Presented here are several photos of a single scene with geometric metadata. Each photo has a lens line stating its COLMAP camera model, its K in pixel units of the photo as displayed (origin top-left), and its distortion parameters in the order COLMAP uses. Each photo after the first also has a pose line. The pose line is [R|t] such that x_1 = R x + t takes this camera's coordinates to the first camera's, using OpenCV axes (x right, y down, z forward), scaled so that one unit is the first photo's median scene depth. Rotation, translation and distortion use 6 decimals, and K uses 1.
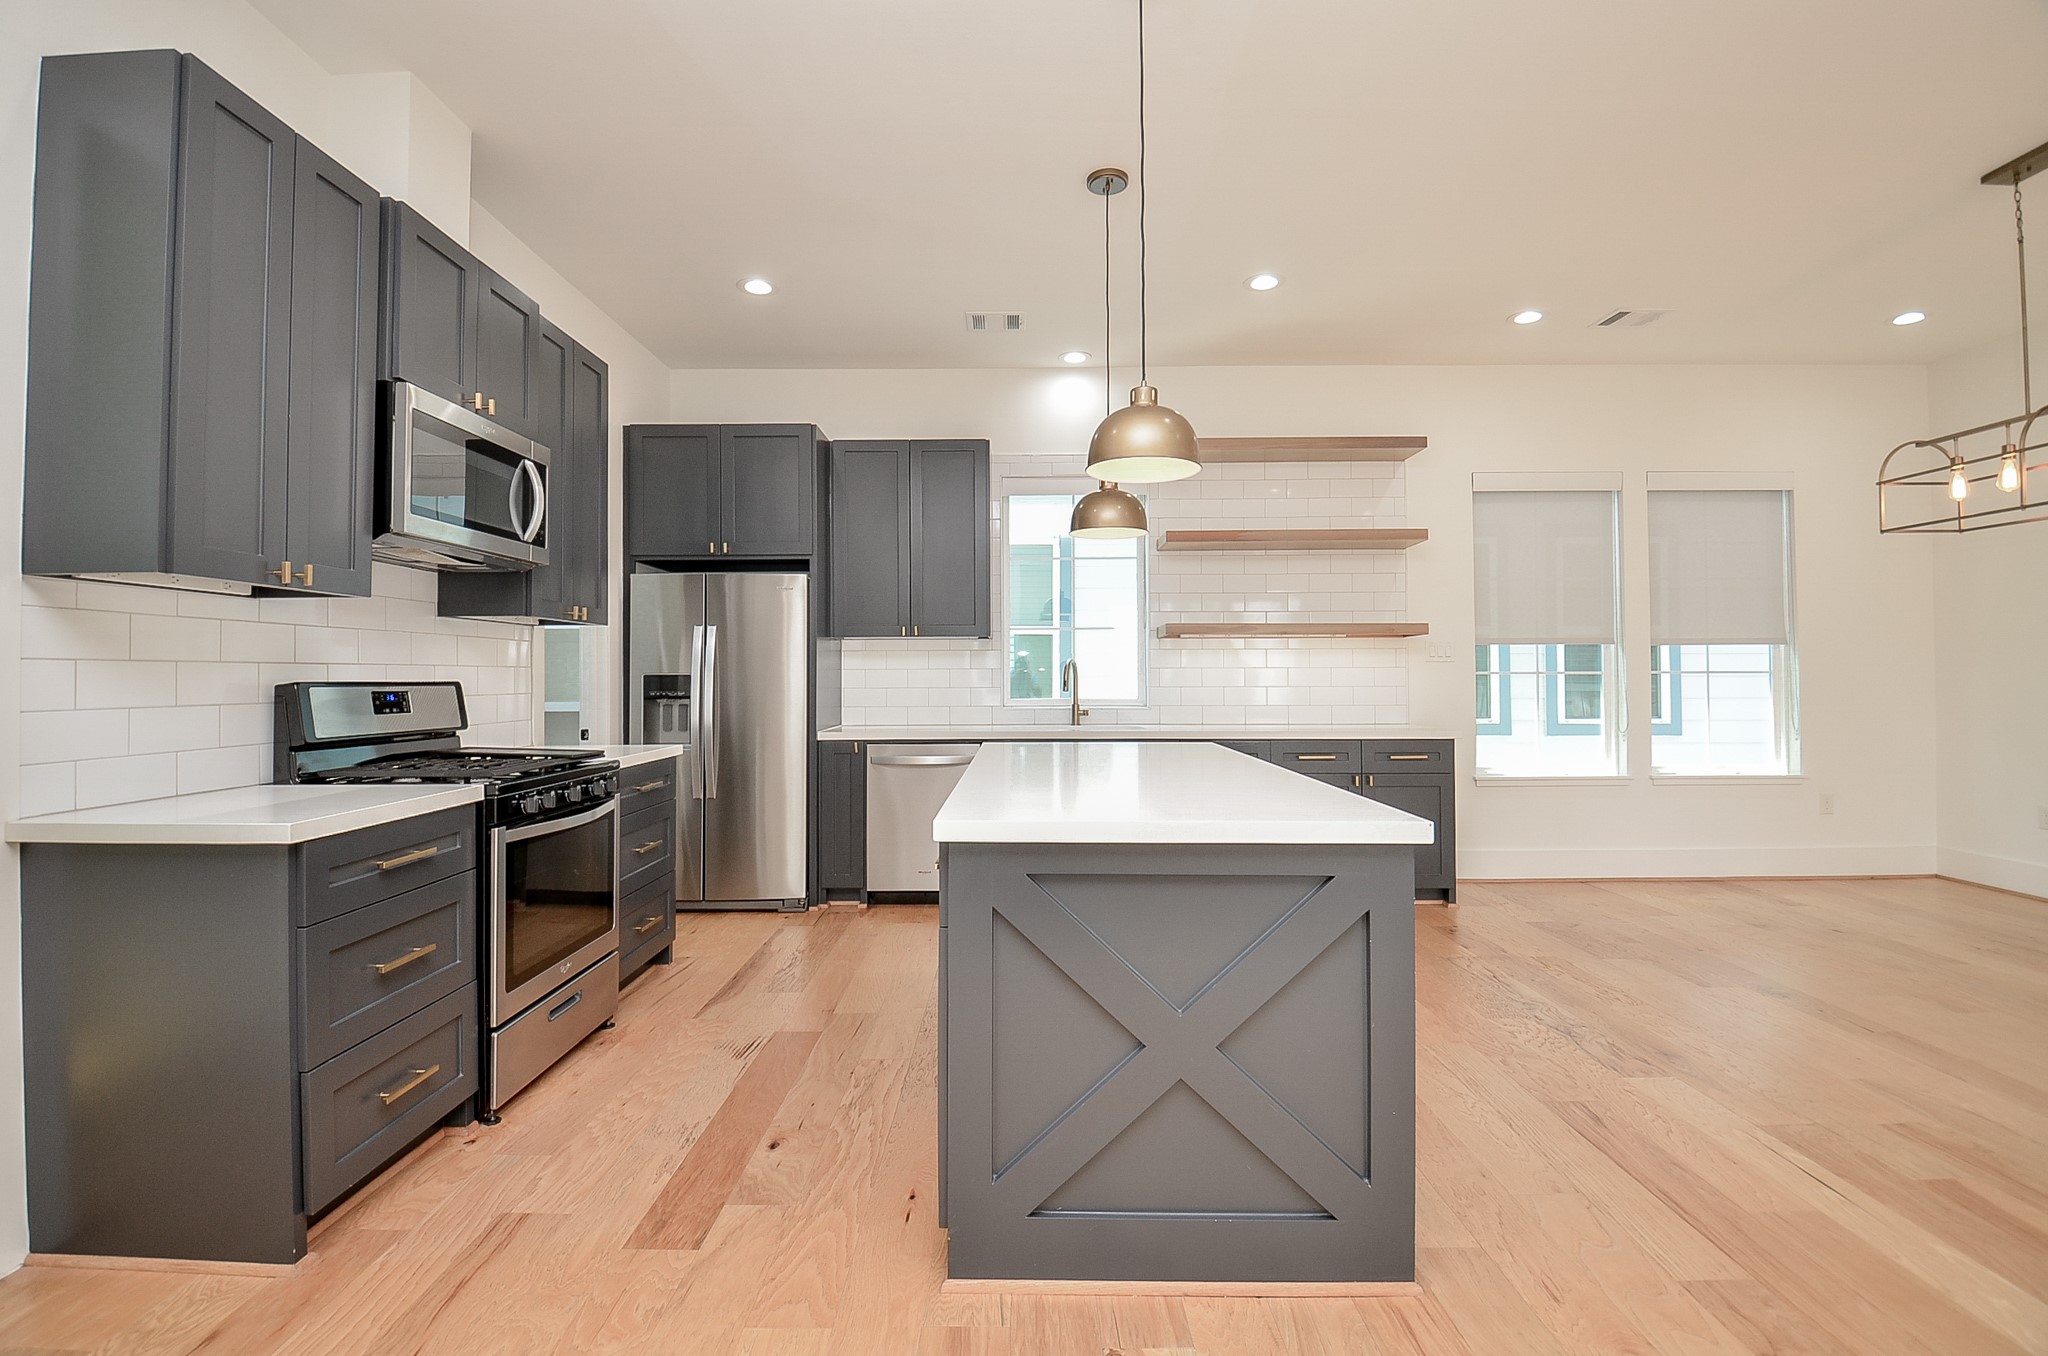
lens RADIAL K [[902.0, 0, 1017.7], [0, 902.0, 672.2], [0, 0, 1]] dist [-0.008432, -0.000423]
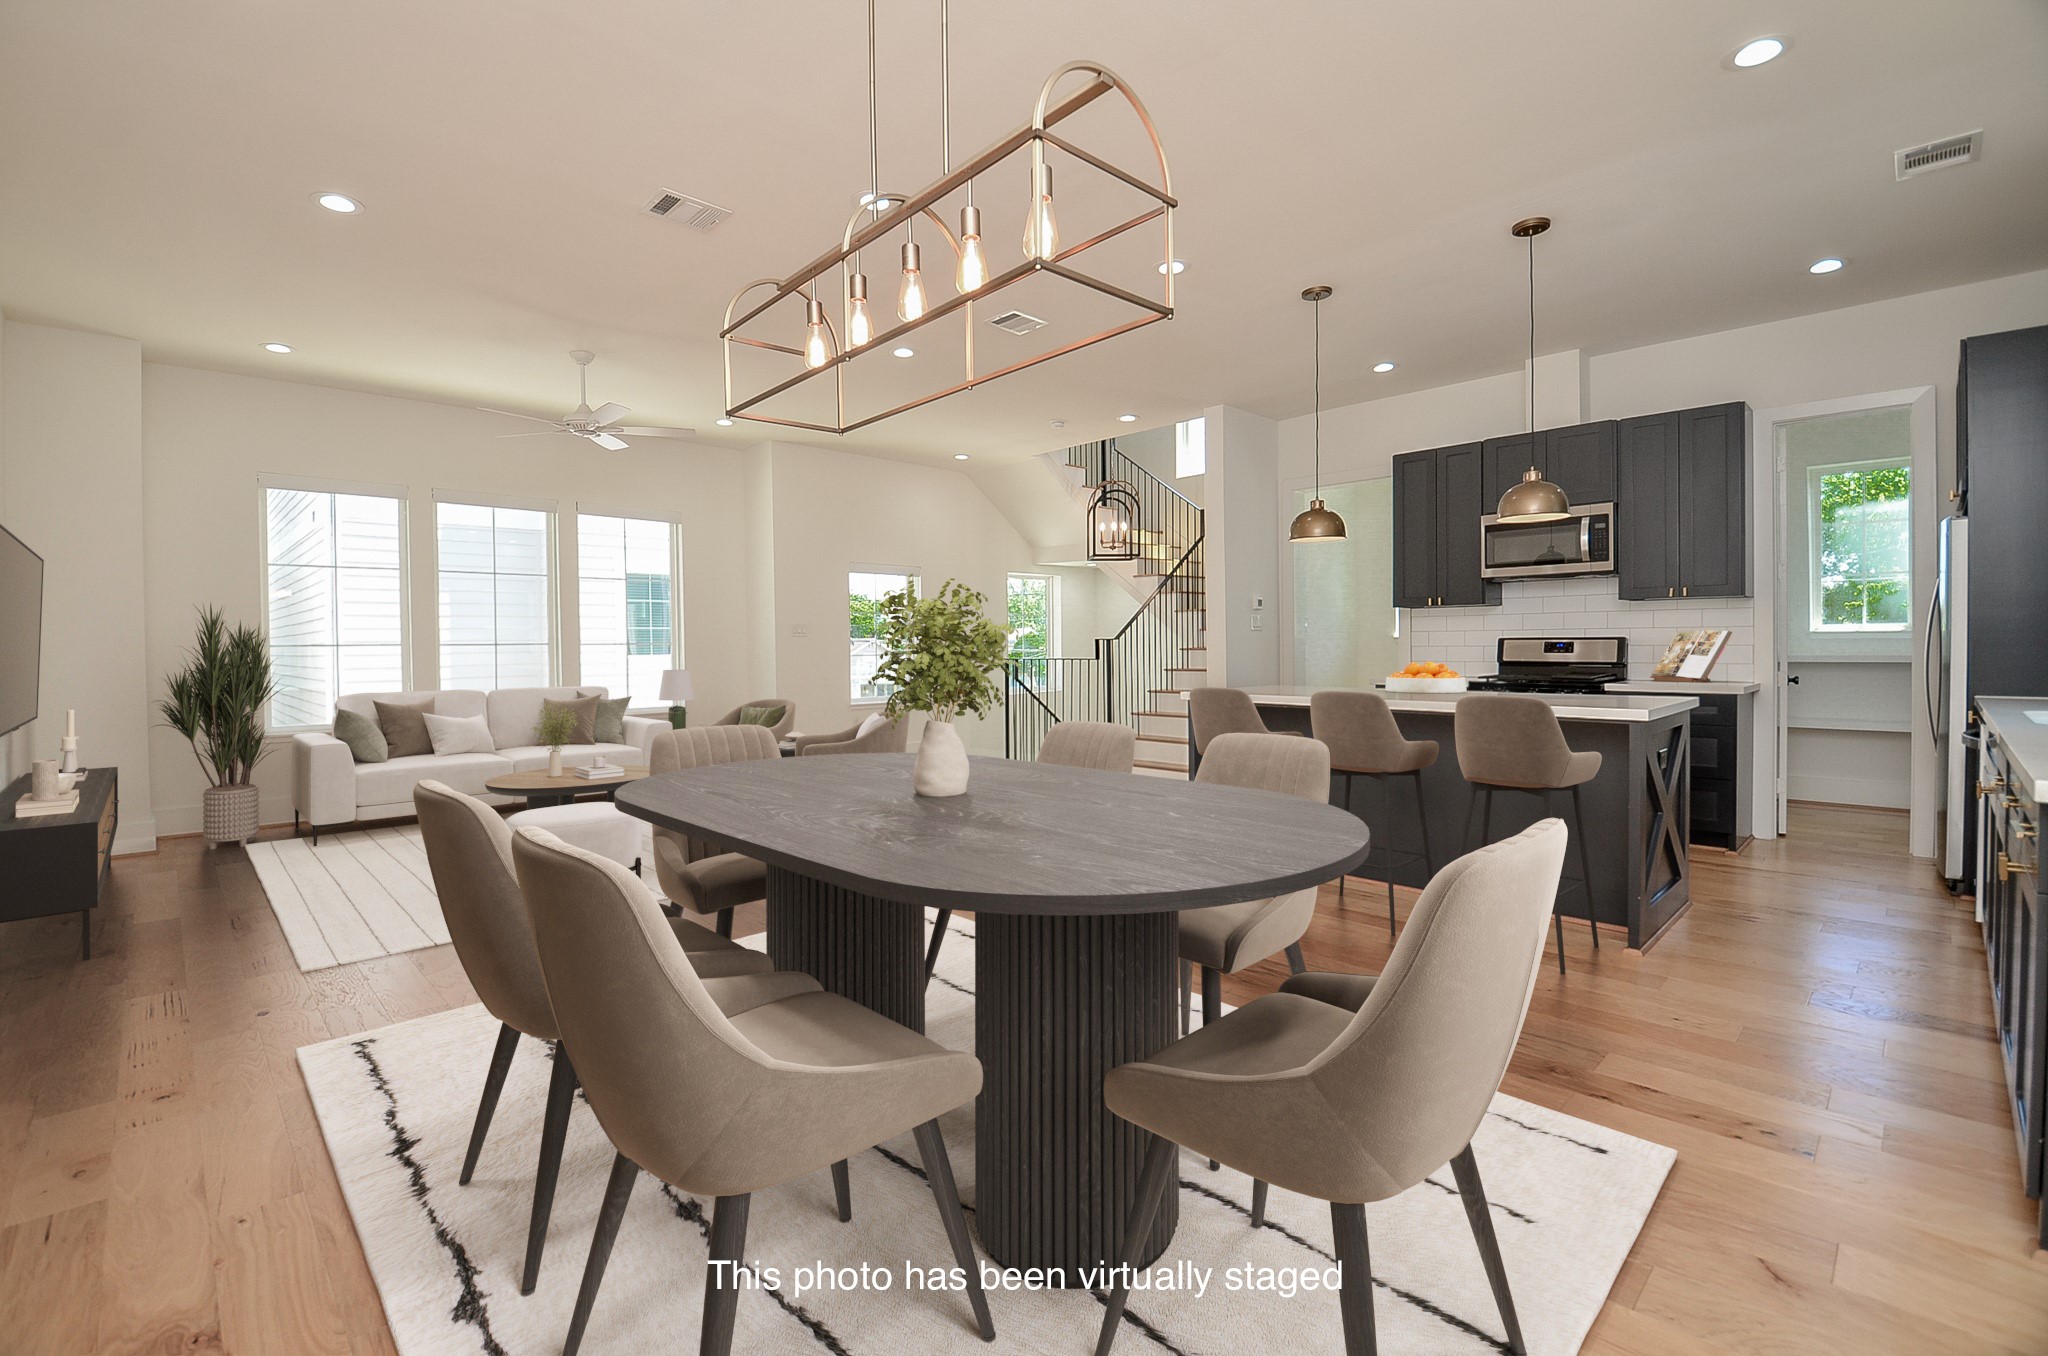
lens RADIAL K [[921.6, 0, 1028.5], [0, 921.6, 663.1], [0, 0, 1]] dist [0.044816, -0.055115]
pose [[-0.701618, 0.023755, -0.712157, 1.287973], [0.011903, 0.999695, 0.021619, 0.006412], [0.712454, 0.006692, -0.701687, 1.214023]]
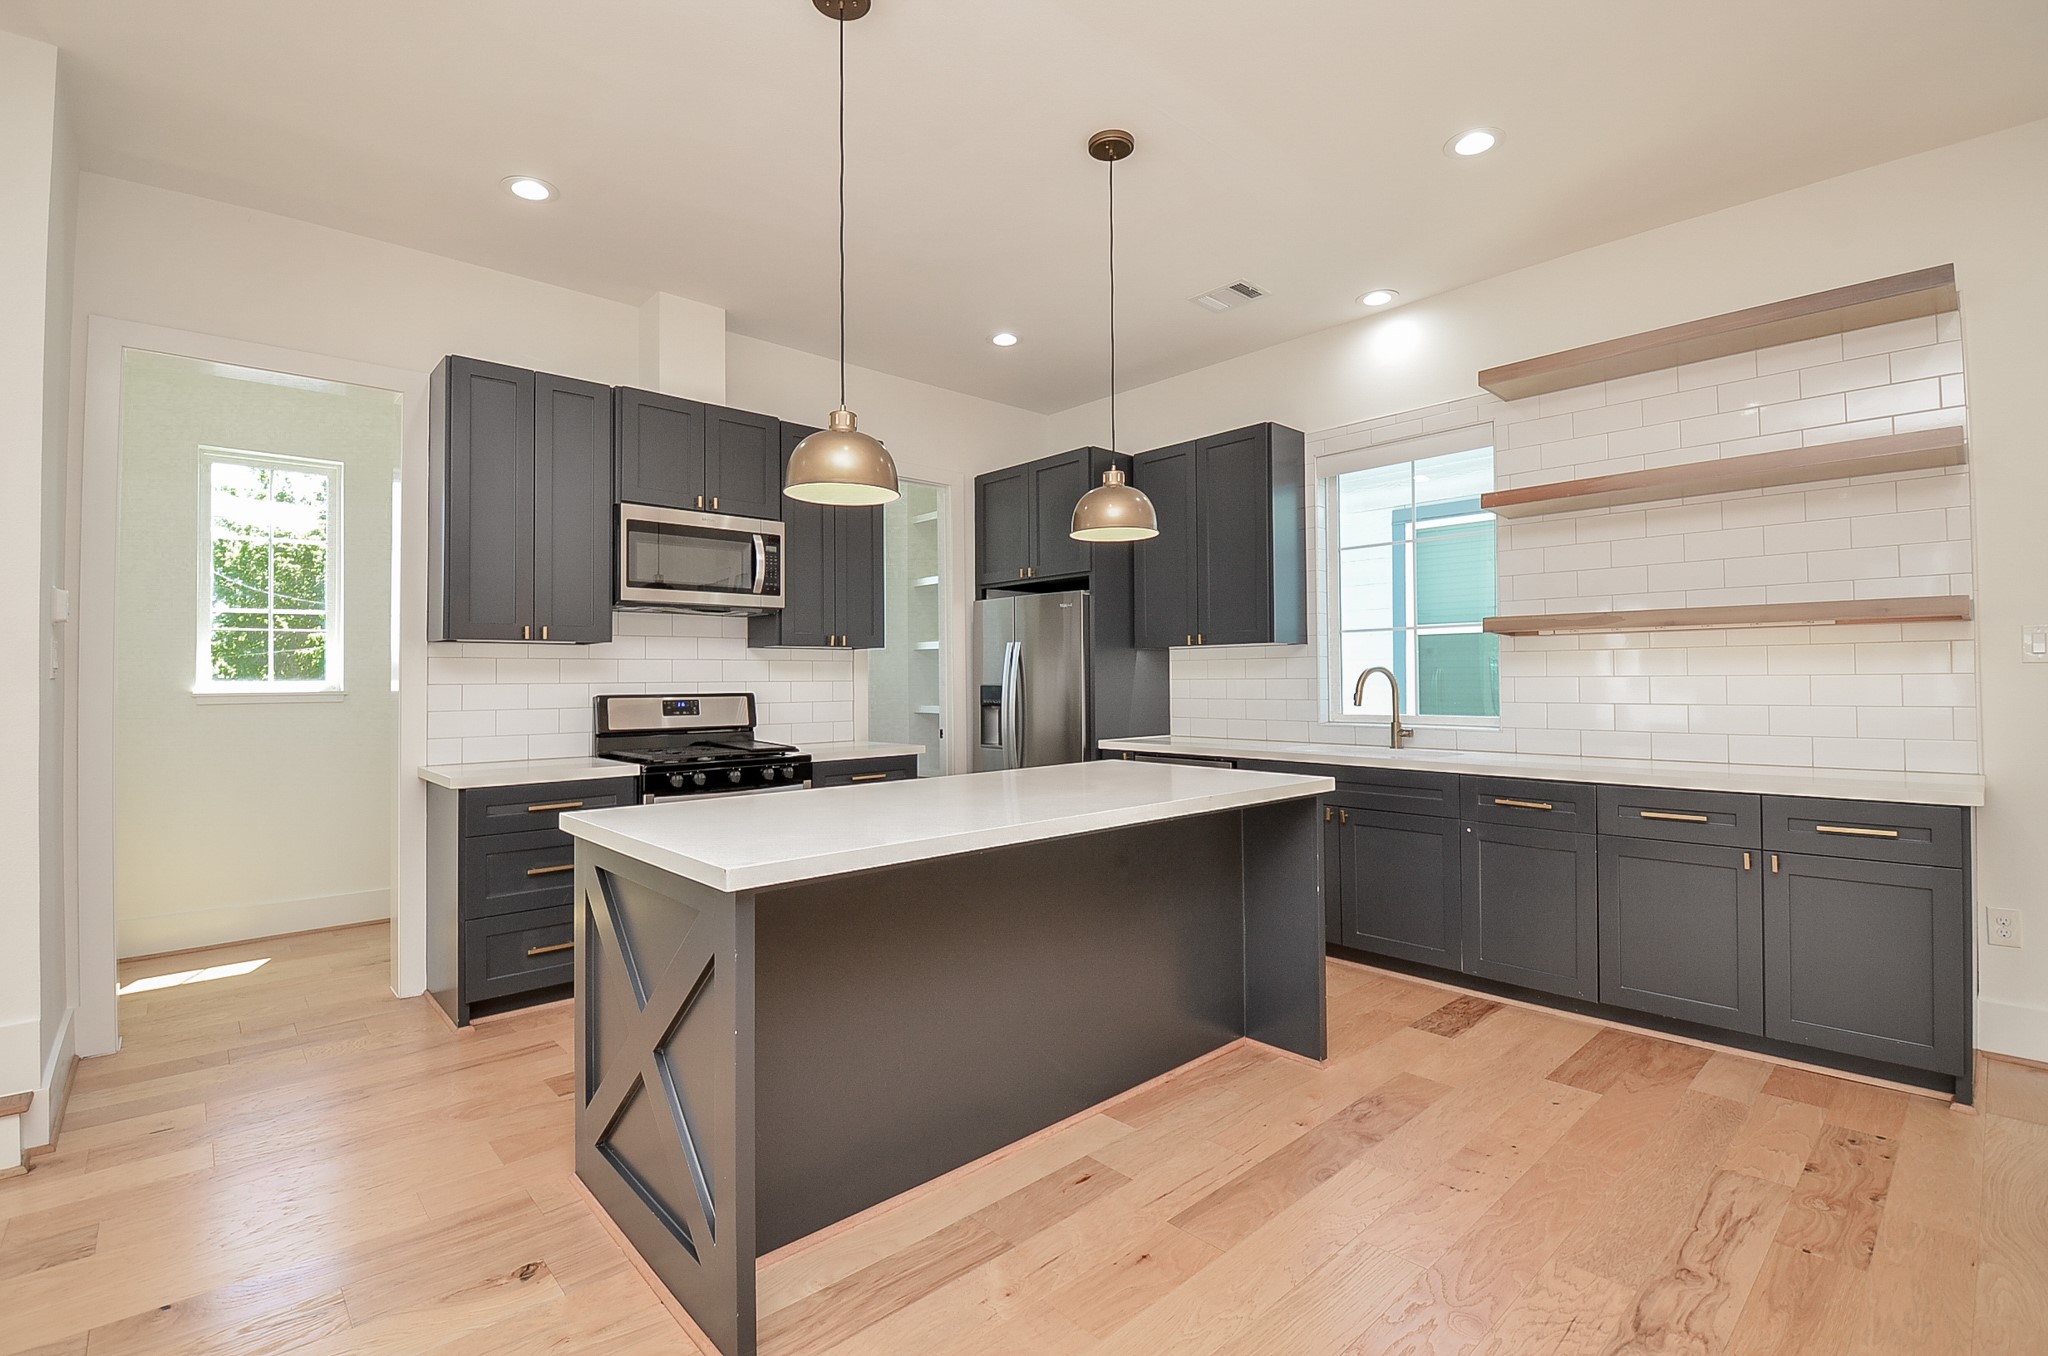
lens RADIAL K [[921.6, 0, 1028.5], [0, 921.6, 663.1], [0, 0, 1]] dist [0.044816, -0.055115]
pose [[0.688140, -0.014727, -0.725428, 0.618808], [0.007174, 0.999883, -0.013494, -0.012049], [0.725542, 0.004081, 0.688166, 0.257045]]
